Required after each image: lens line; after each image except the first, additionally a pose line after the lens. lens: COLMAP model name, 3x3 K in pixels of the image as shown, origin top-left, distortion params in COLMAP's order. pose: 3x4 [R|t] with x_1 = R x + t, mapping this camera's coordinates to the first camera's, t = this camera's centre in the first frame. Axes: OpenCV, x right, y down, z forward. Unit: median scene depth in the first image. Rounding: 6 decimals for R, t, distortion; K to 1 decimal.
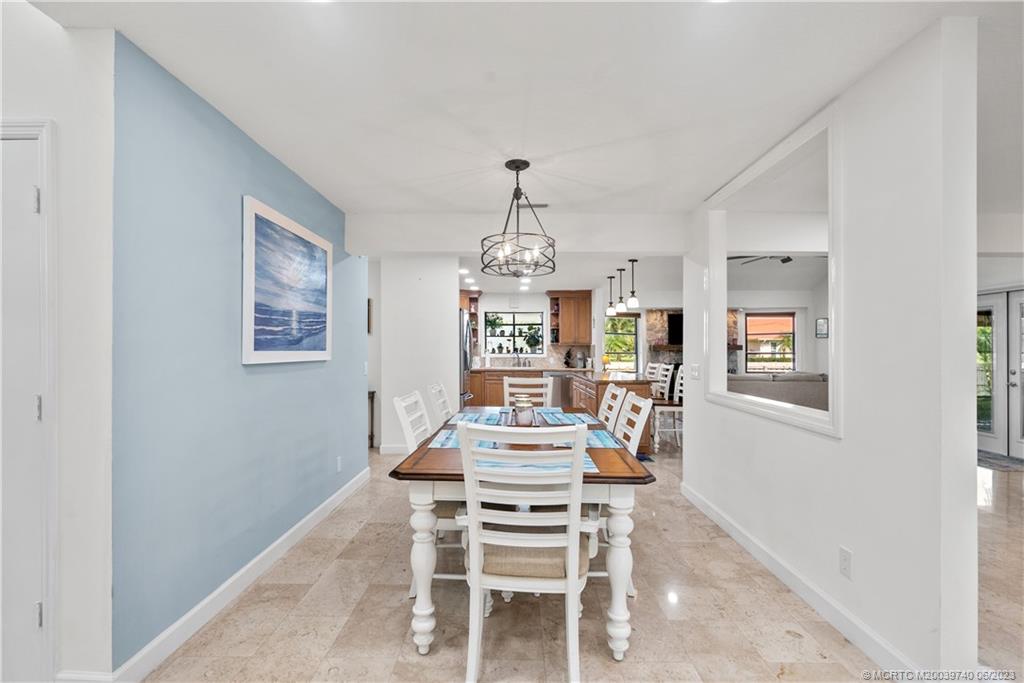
lens RADIAL K [[477.6, 0, 508.3], [0, 477.6, 340.5], [0, 0, 1]] dist [-0.001549, 0.002482]
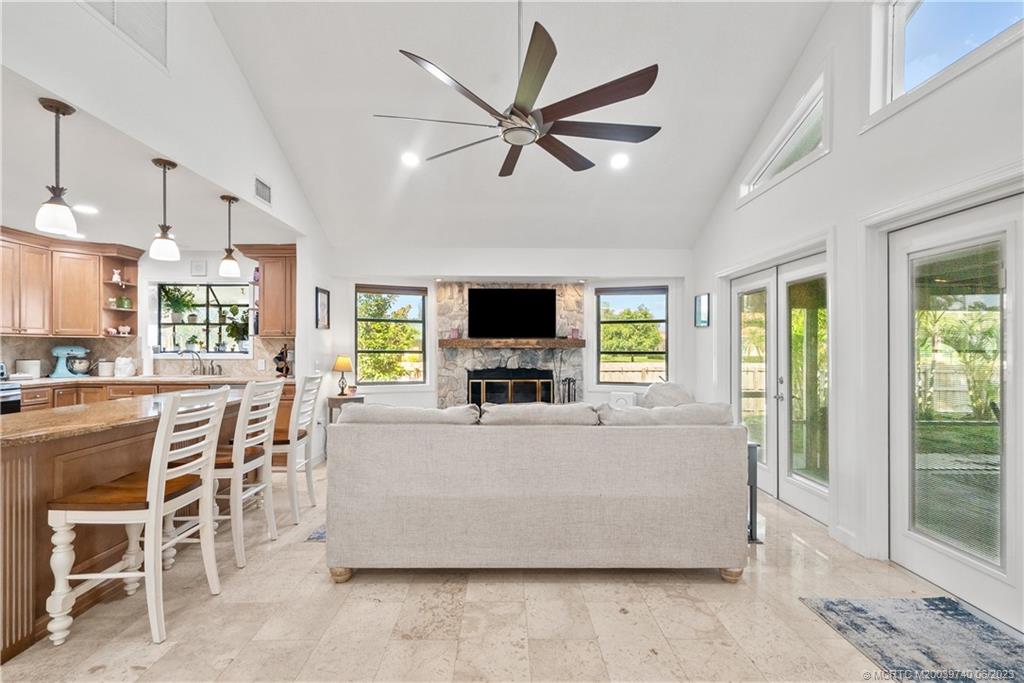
lens RADIAL K [[477.6, 0, 513.2], [0, 477.6, 347.1], [0, 0, 1]] dist [-0.001549, 0.002482]
pose [[0.999678, 0.001074, 0.025343, 0.382602], [-0.001561, 0.999815, 0.019186, 0.008007], [-0.025318, -0.019220, 0.999495, 0.386082]]
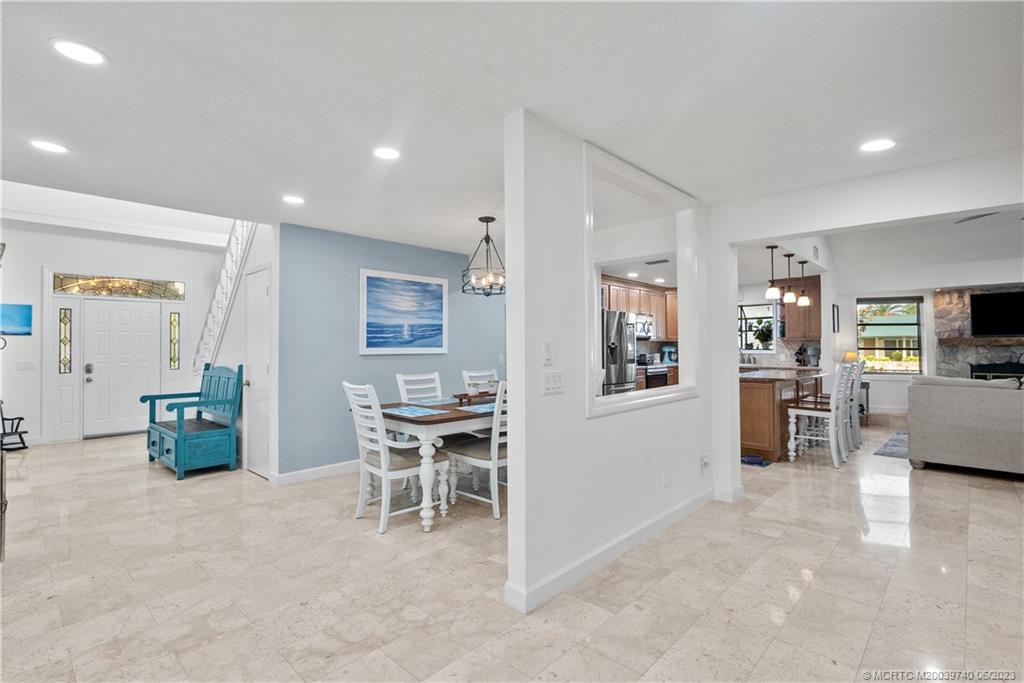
lens RADIAL K [[477.6, 0, 512.0], [0, 477.6, 338.4], [0, 0, 1]] dist [-0.001549, 0.002482]
pose [[0.725537, -0.017295, -0.687966, 0.332619], [0.018504, 0.999813, -0.005620, 0.001845], [0.687934, -0.008653, 0.725721, -0.000480]]
